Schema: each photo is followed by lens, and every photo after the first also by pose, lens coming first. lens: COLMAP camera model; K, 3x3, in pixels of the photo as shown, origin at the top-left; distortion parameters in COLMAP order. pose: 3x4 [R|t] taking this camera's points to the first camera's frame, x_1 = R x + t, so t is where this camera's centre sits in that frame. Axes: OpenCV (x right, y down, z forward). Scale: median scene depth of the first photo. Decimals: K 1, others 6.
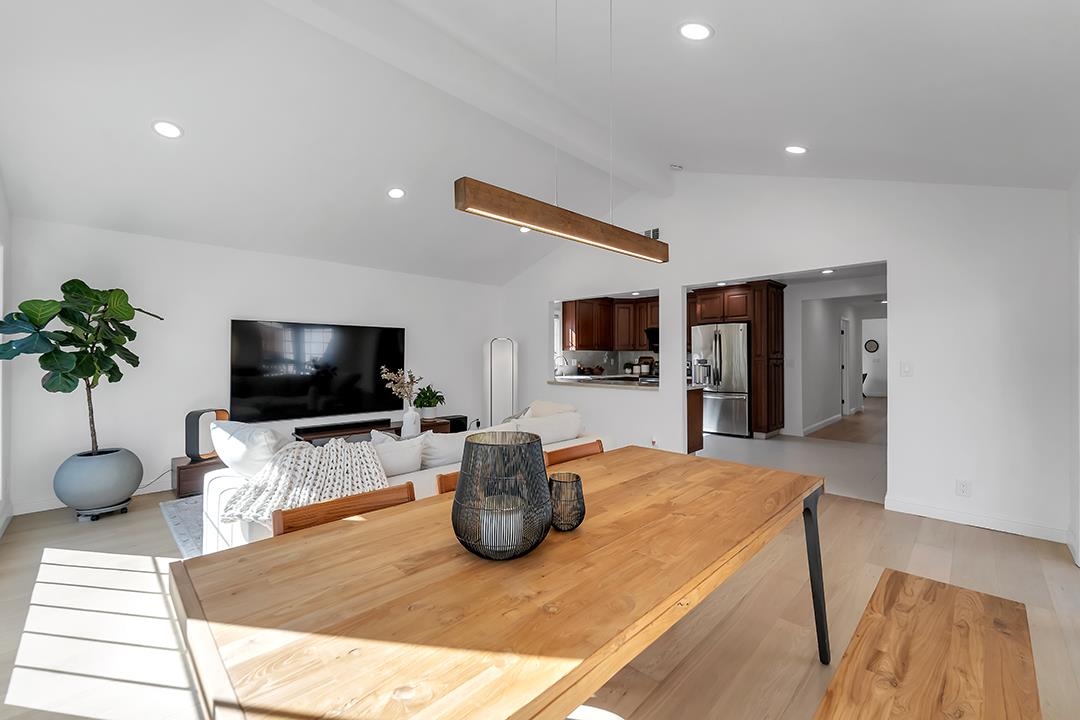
lens RADIAL K [[445.1, 0, 542.9], [0, 445.1, 354.8], [0, 0, 1]] dist [-0.000330, -0.000533]
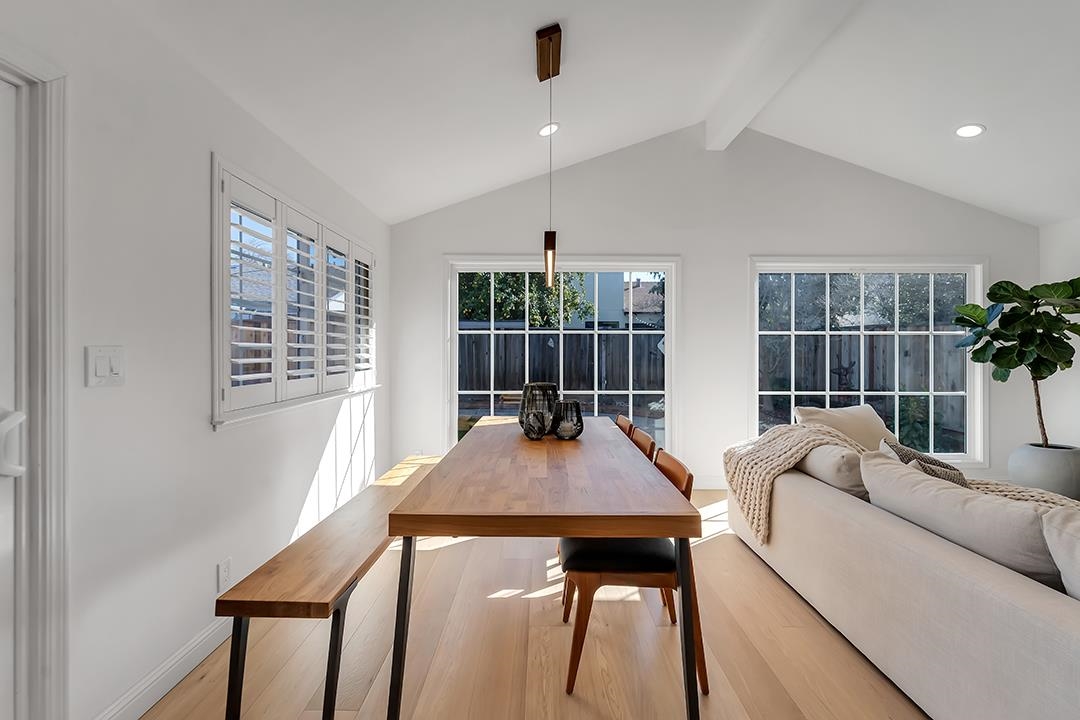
lens RADIAL K [[446.1, 0, 544.4], [0, 446.1, 348.8], [0, 0, 1]] dist [0.001439, -0.000516]
pose [[-0.704398, -0.002430, -0.709801, 0.204827], [0.001677, 0.999986, -0.005087, 0.001850], [0.709803, -0.004774, -0.704384, 0.376661]]
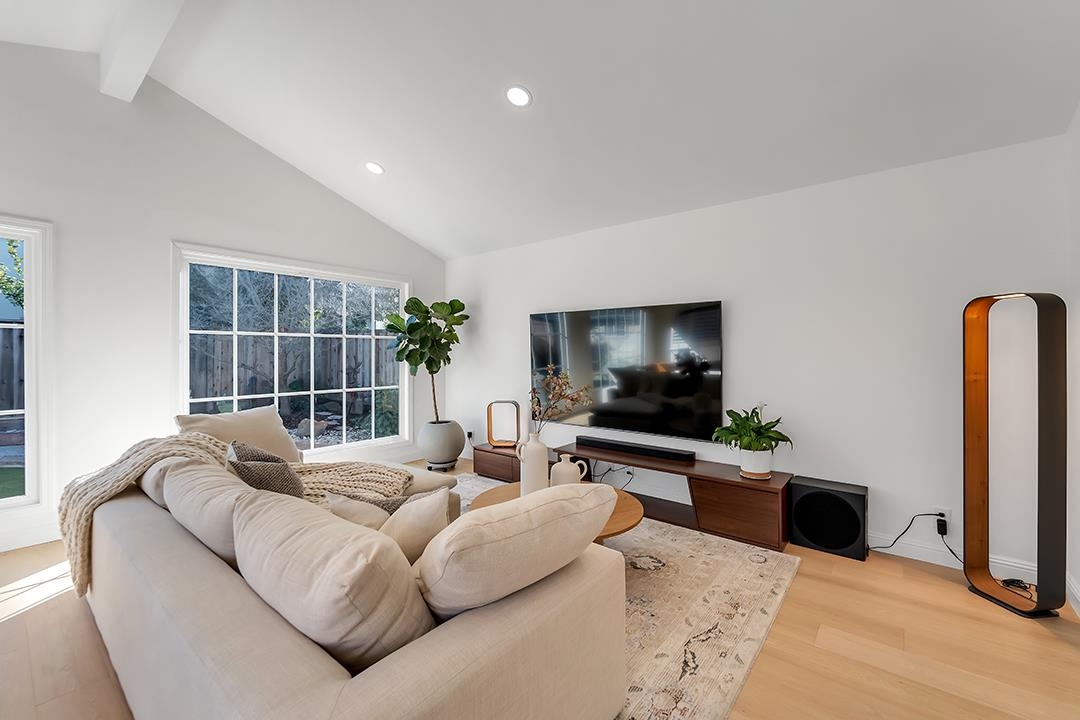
lens RADIAL K [[445.1, 0, 542.9], [0, 445.1, 354.8], [0, 0, 1]] dist [-0.000330, -0.000533]
pose [[0.105619, 0.004958, -0.994394, 0.151869], [0.005562, 0.999969, 0.005576, 0.003663], [0.994391, -0.006120, 0.105588, 0.483508]]
